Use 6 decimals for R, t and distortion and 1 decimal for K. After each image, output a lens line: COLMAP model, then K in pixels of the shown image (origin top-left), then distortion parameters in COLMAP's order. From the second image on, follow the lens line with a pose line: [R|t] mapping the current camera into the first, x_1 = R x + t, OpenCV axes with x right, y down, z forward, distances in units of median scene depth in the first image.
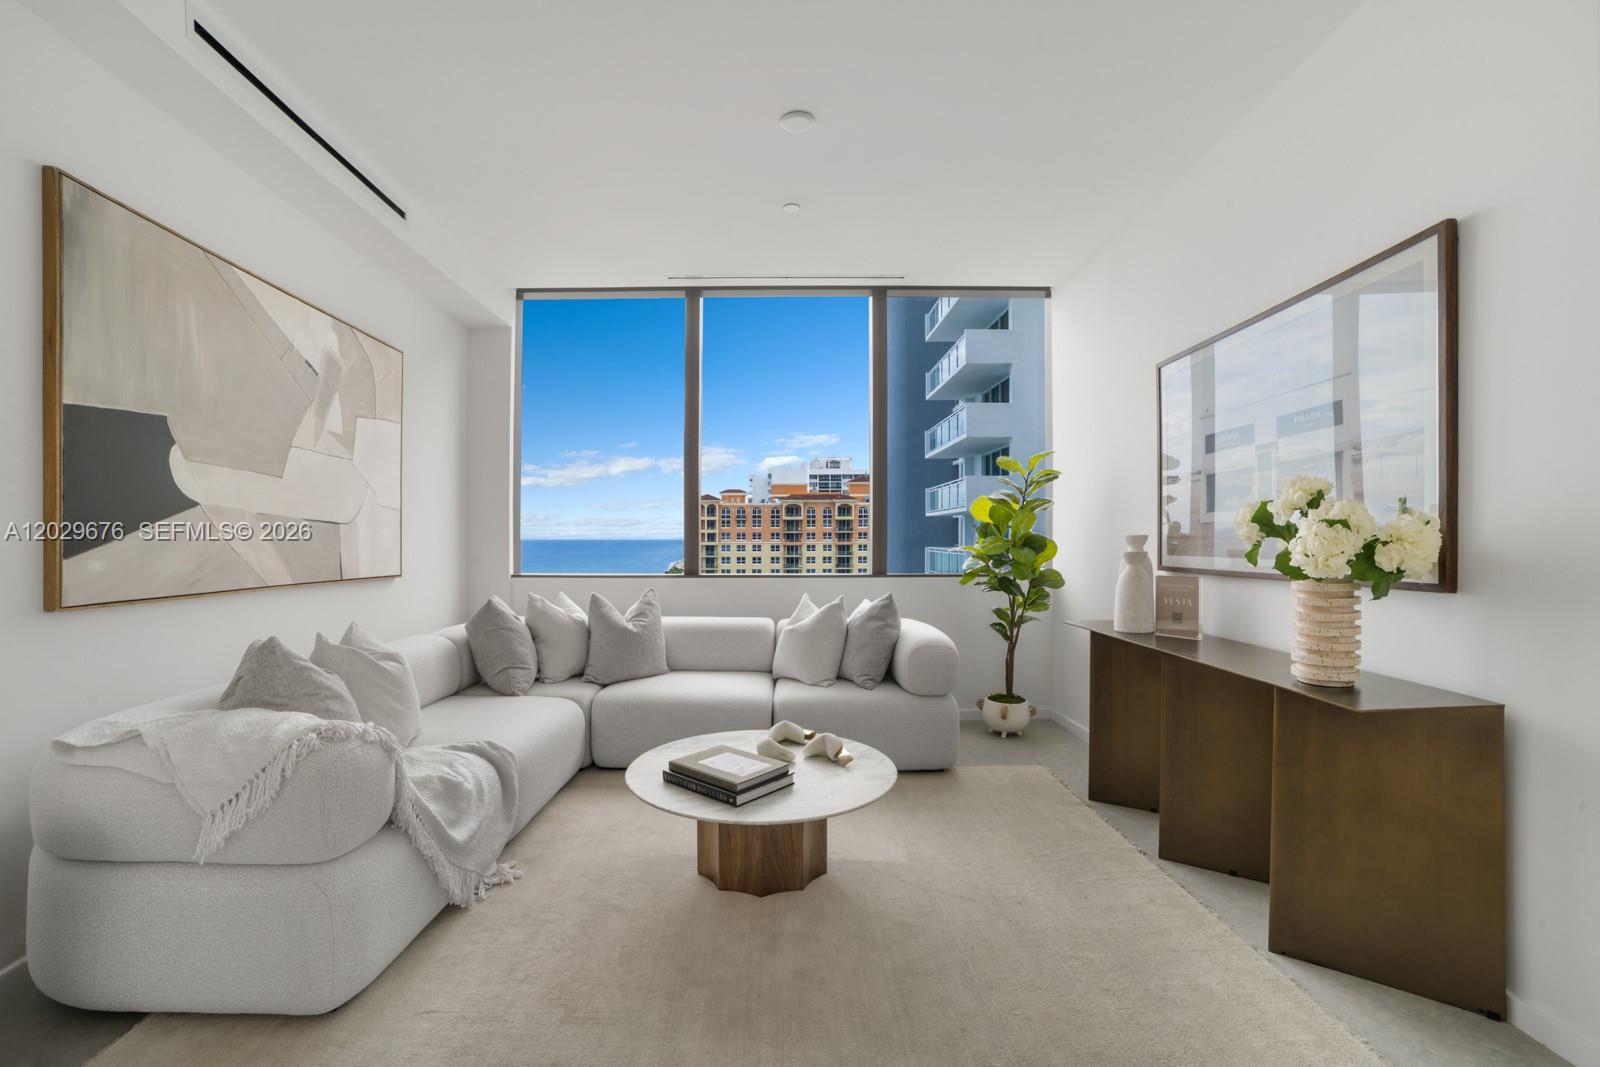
lens RADIAL K [[695.7, 0, 798.8], [0, 695.7, 531.8], [0, 0, 1]] dist [-0.041069, 0.013198]
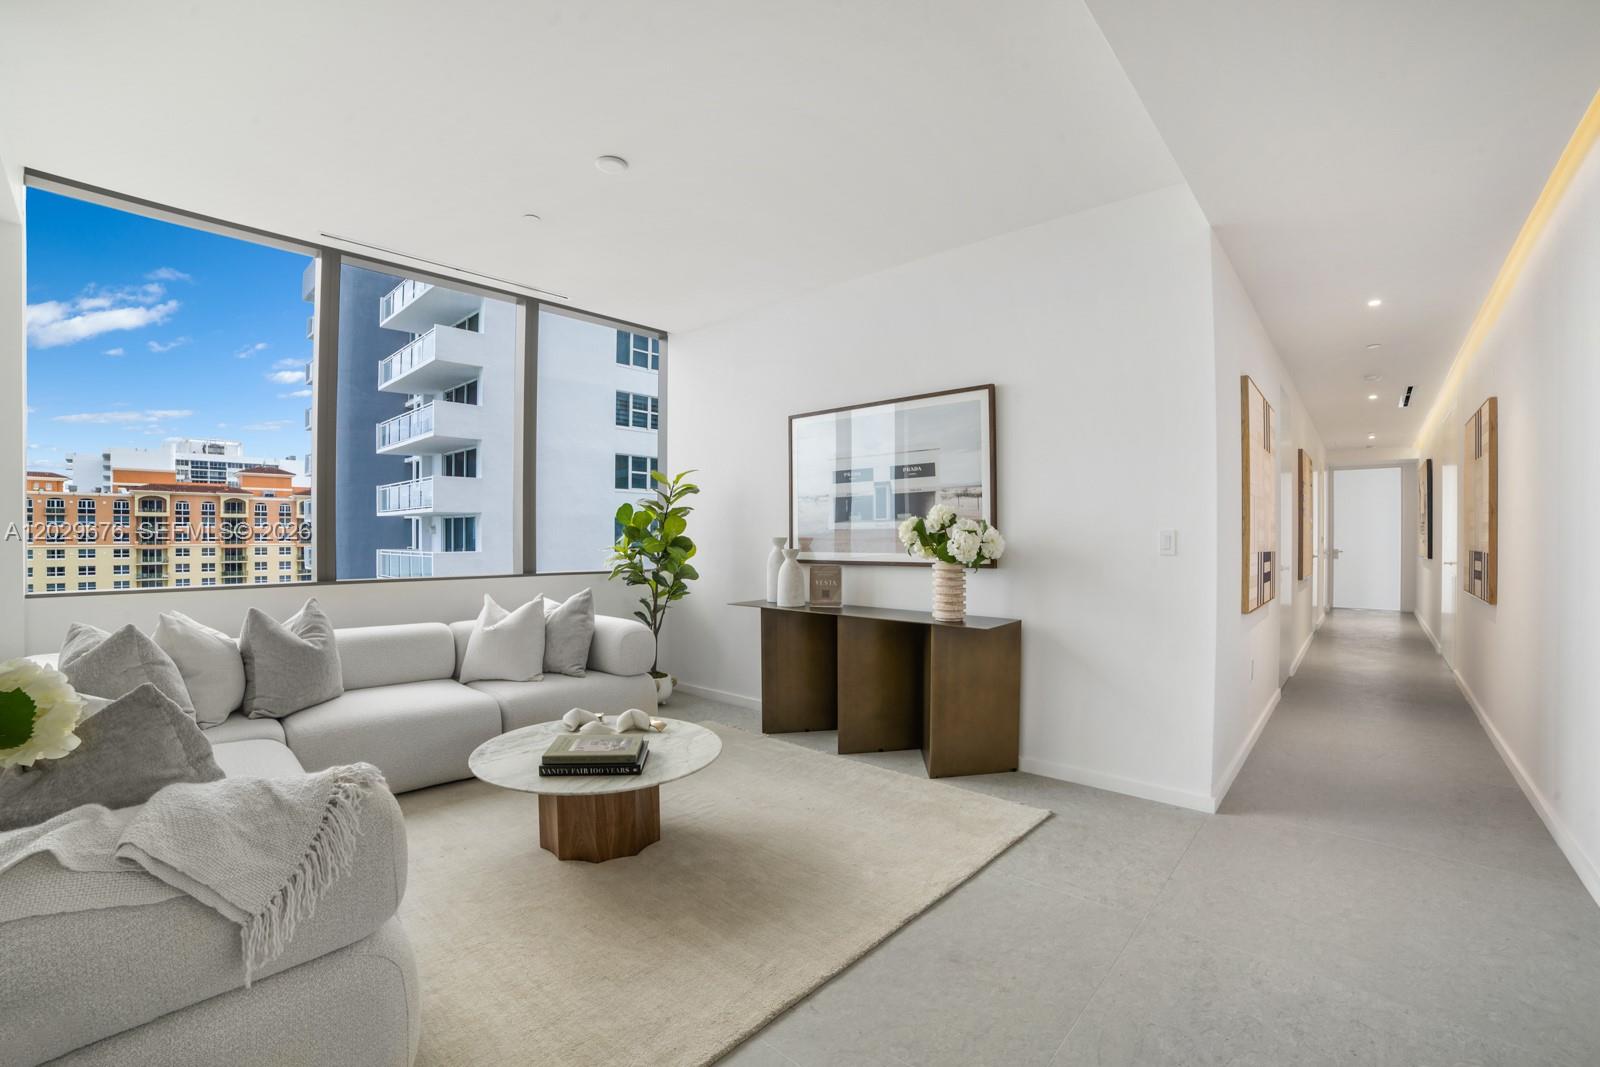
lens RADIAL K [[682.1, 0, 758.6], [0, 682.1, 537.7], [0, 0, 1]] dist [-0.020593, 0.003220]
pose [[0.707700, 0.002887, 0.706507, -0.103794], [-0.006595, 0.999975, 0.002520, 0.000298], [-0.706482, -0.006443, 0.707702, 0.009518]]
